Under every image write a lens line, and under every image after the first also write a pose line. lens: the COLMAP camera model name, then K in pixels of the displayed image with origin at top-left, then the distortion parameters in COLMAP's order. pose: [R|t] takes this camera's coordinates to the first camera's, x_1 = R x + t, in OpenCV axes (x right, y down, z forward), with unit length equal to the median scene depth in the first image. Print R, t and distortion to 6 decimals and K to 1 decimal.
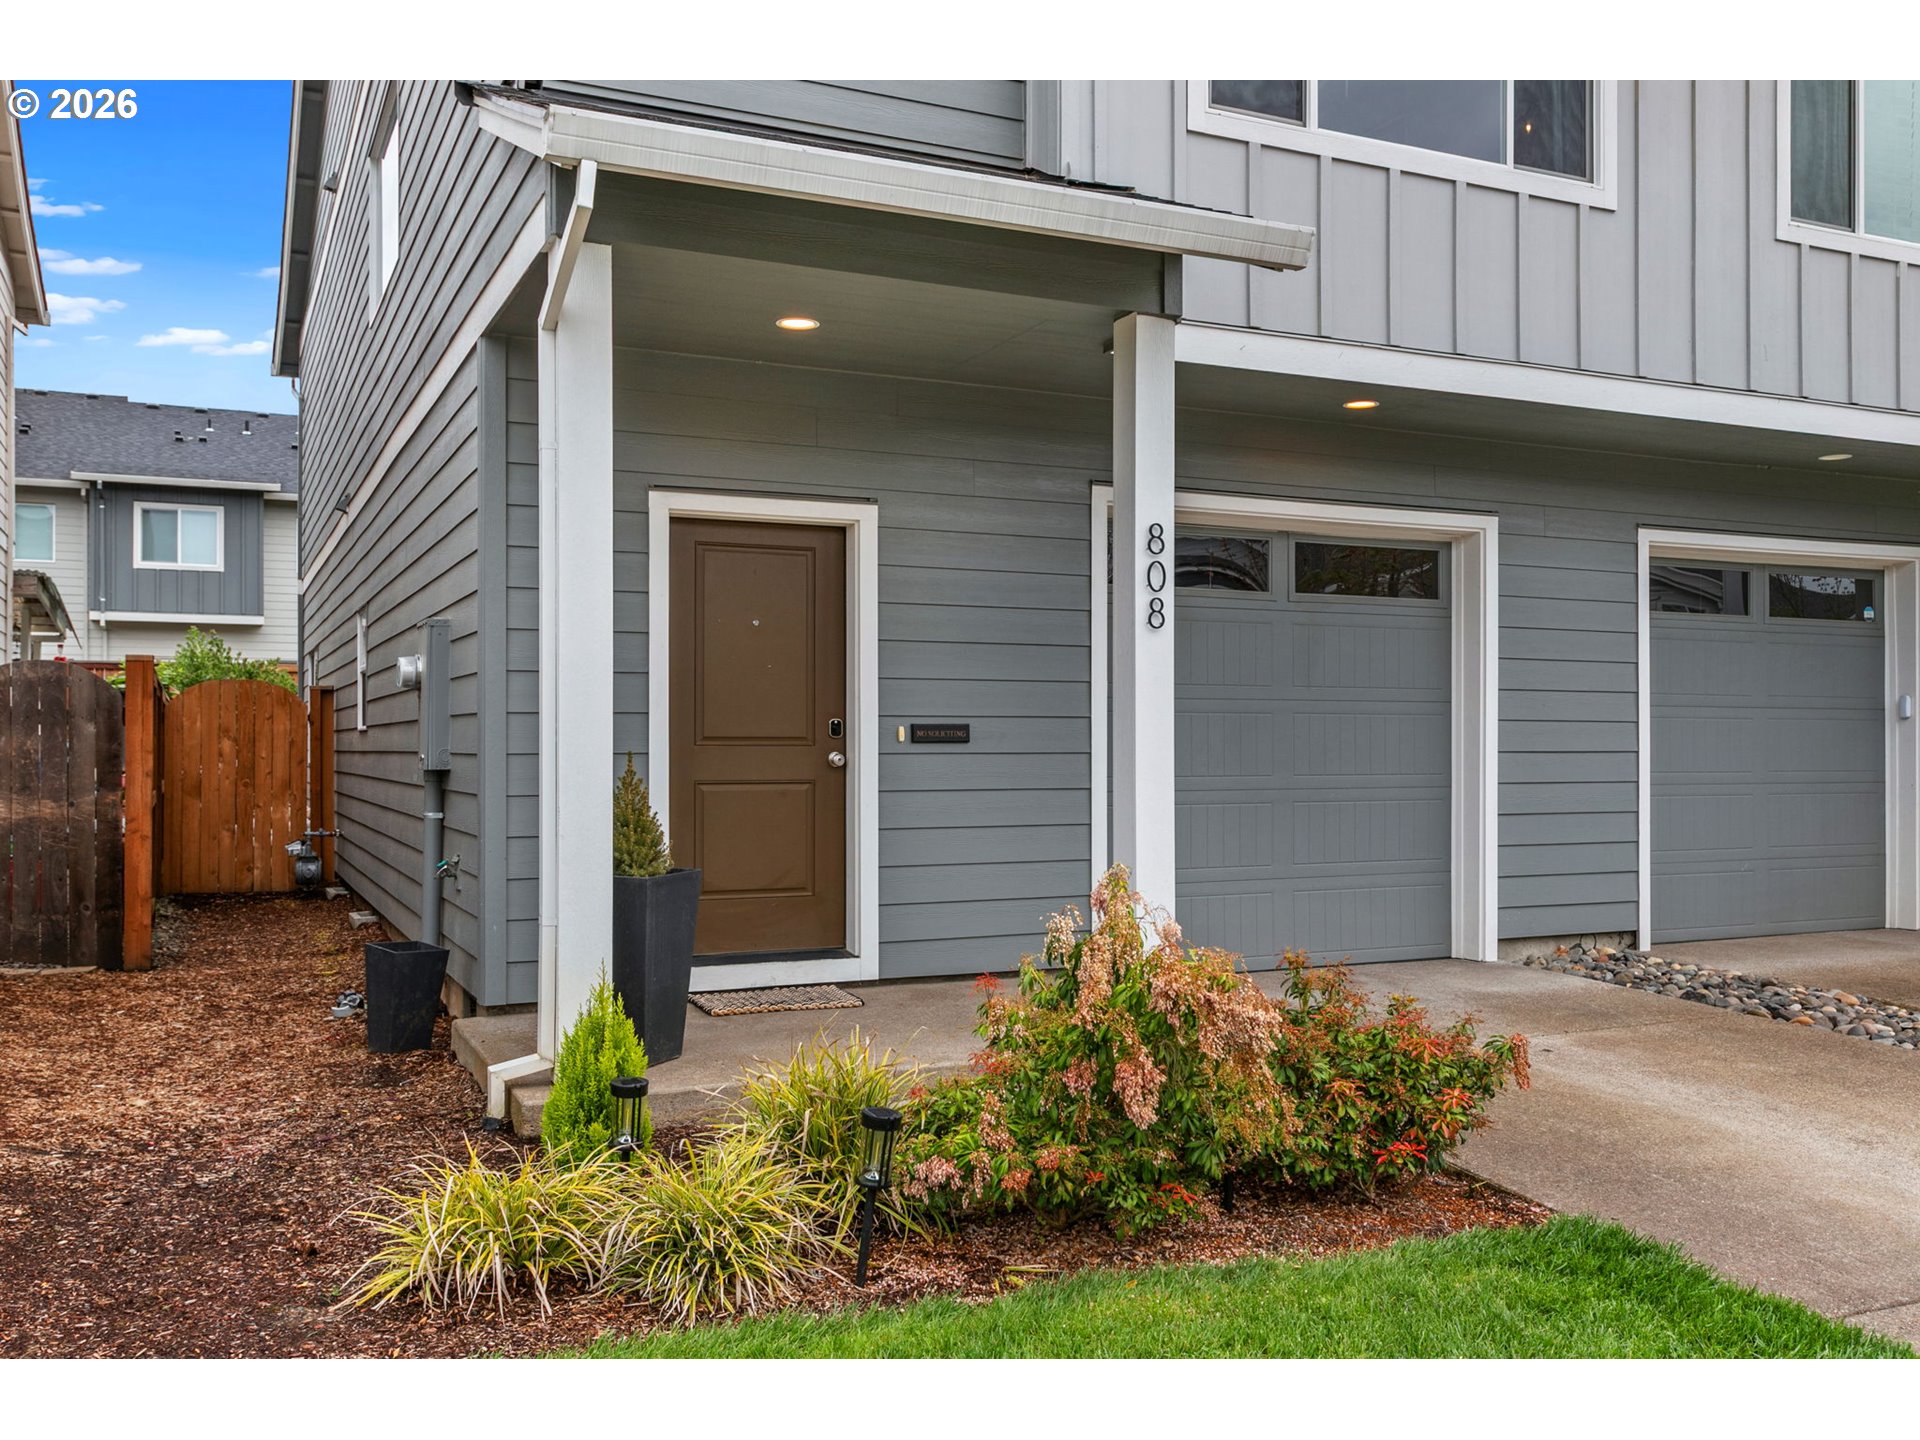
lens RADIAL K [[1626.8, 0, 958.9], [0, 1626.8, 721.8], [0, 0, 1]] dist [0.012221, 0.008058]
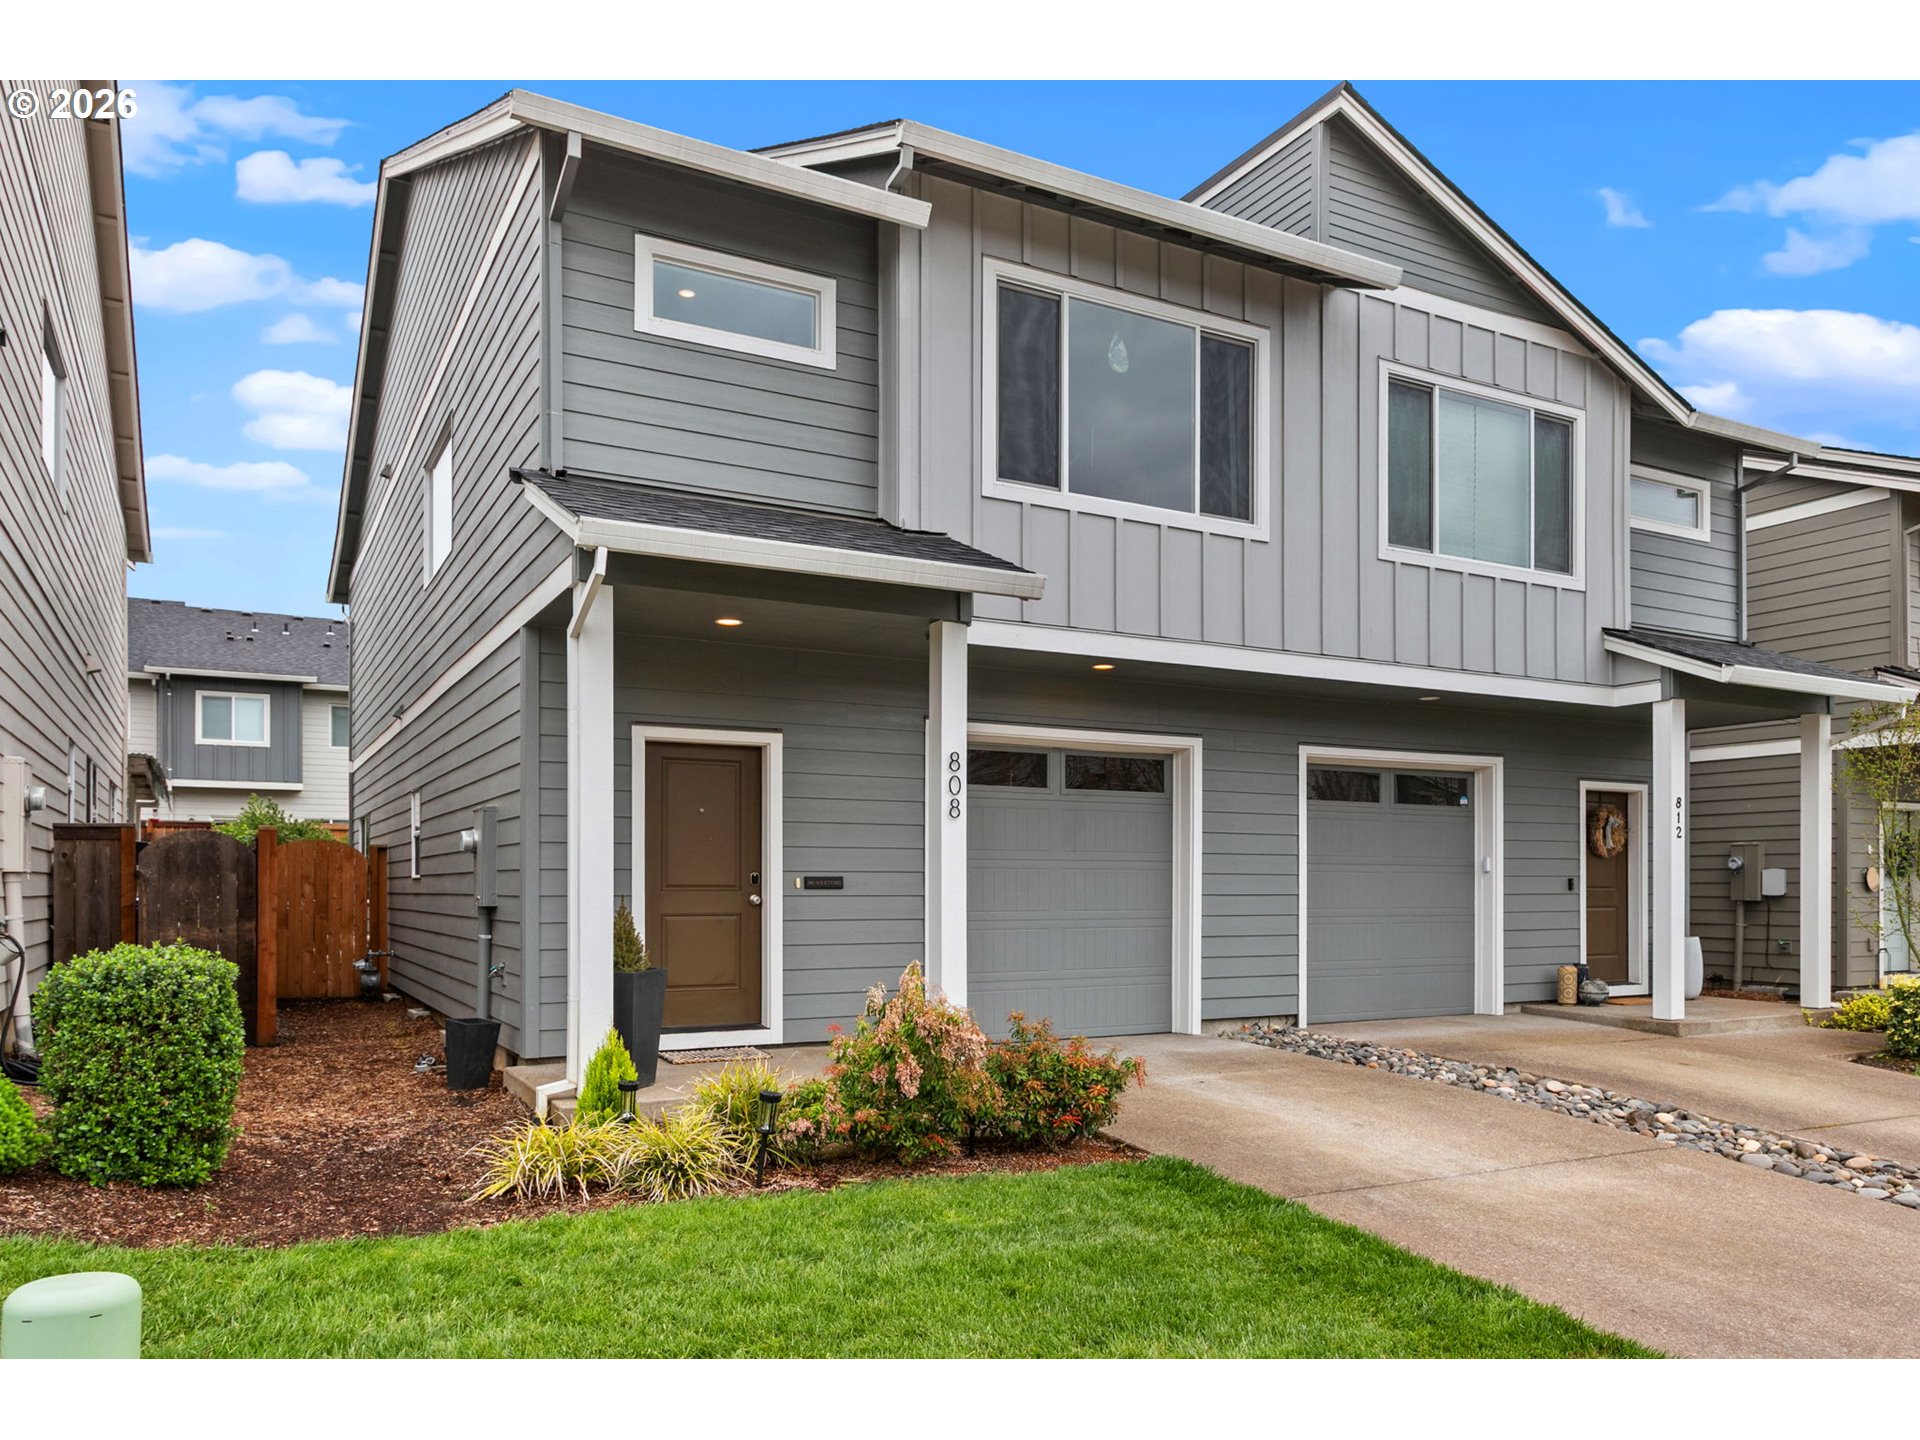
lens RADIAL K [[1372.1, 0, 954.4], [0, 1372.1, 877.1], [0, 0, 1]] dist [0.002787, -0.000072]
pose [[0.998398, 0.001630, 0.056563, 0.038491], [-0.002022, 0.999974, 0.006875, -0.007204], [-0.056550, -0.006978, 0.998375, -0.295491]]
